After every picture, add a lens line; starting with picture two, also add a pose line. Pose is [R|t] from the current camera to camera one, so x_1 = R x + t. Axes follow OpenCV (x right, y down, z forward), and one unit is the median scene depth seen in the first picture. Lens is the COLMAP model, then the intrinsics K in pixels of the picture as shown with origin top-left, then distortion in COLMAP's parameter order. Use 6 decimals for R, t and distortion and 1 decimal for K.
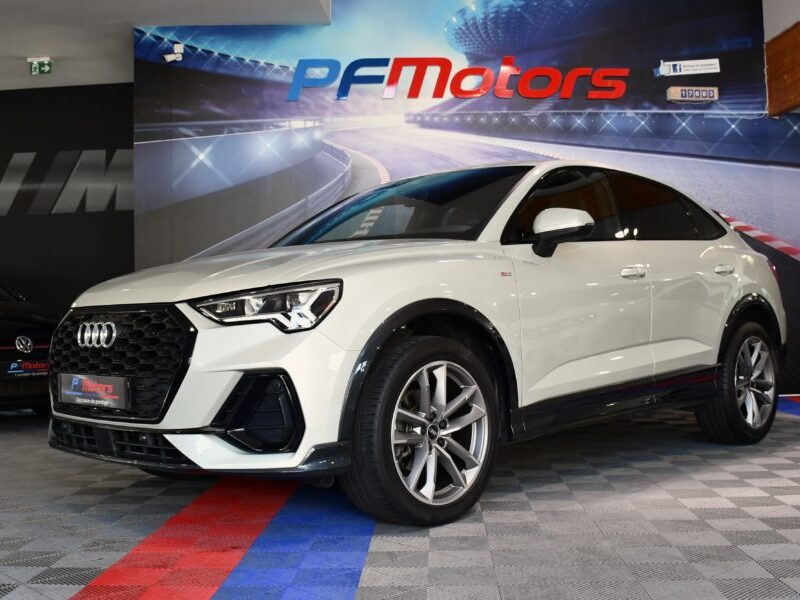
lens RADIAL K [[937.3, 0, 389.9], [0, 937.3, 312.2], [0, 0, 1]] dist [-0.145719, 0.051862]
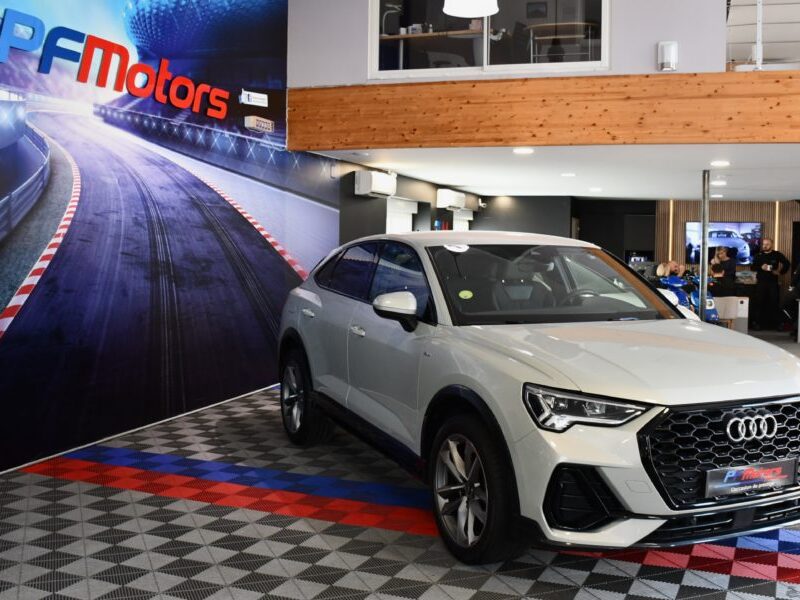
lens RADIAL K [[880.7, 0, 407.6], [0, 880.7, 319.8], [0, 0, 1]] dist [-0.151972, 0.073935]
pose [[0.358520, -0.053339, 0.931997, -0.626085], [-0.022017, 0.997606, 0.065563, -0.072985], [-0.933262, -0.044025, 0.356487, 0.442745]]
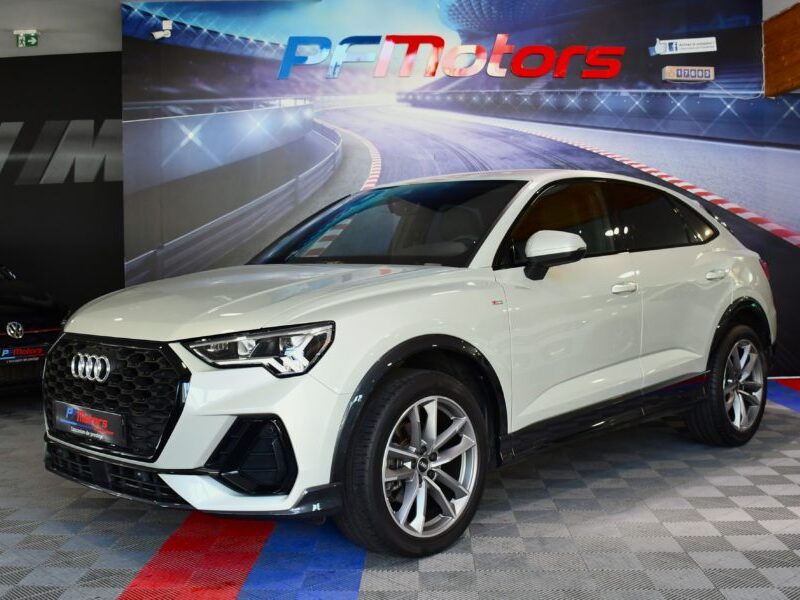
lens RADIAL K [[941.7, 0, 374.2], [0, 941.7, 303.8], [0, 0, 1]] dist [-0.148518, 0.064488]
pose [[0.999970, 0.006271, -0.004623, -0.001532], [-0.006004, 0.998430, 0.055693, -0.044455], [0.004965, -0.055664, 0.998437, -0.002768]]
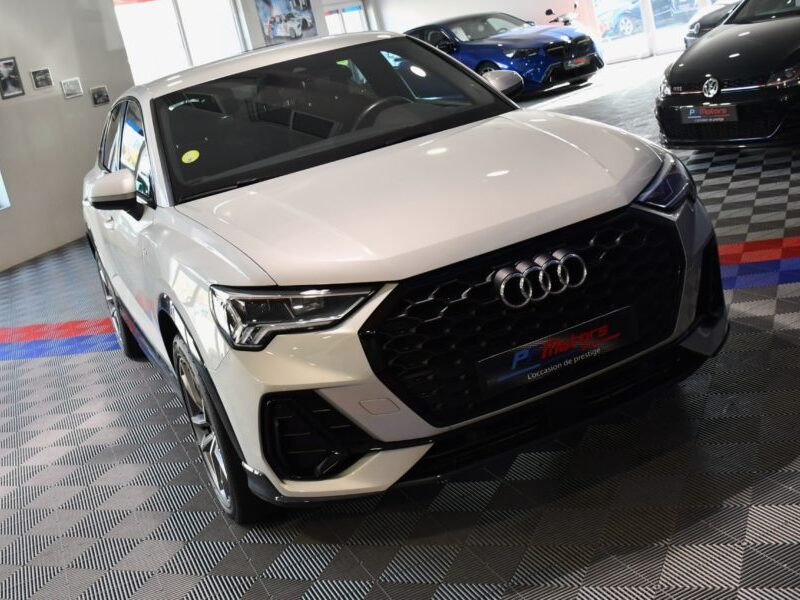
lens RADIAL K [[941.7, 0, 374.2], [0, 941.7, 303.8], [0, 0, 1]] dist [-0.148518, 0.064488]
pose [[0.378188, -0.306955, 0.873357, -0.454447], [0.212527, 0.947017, 0.240814, -0.075090], [-0.901003, 0.094538, 0.423387, 0.346233]]
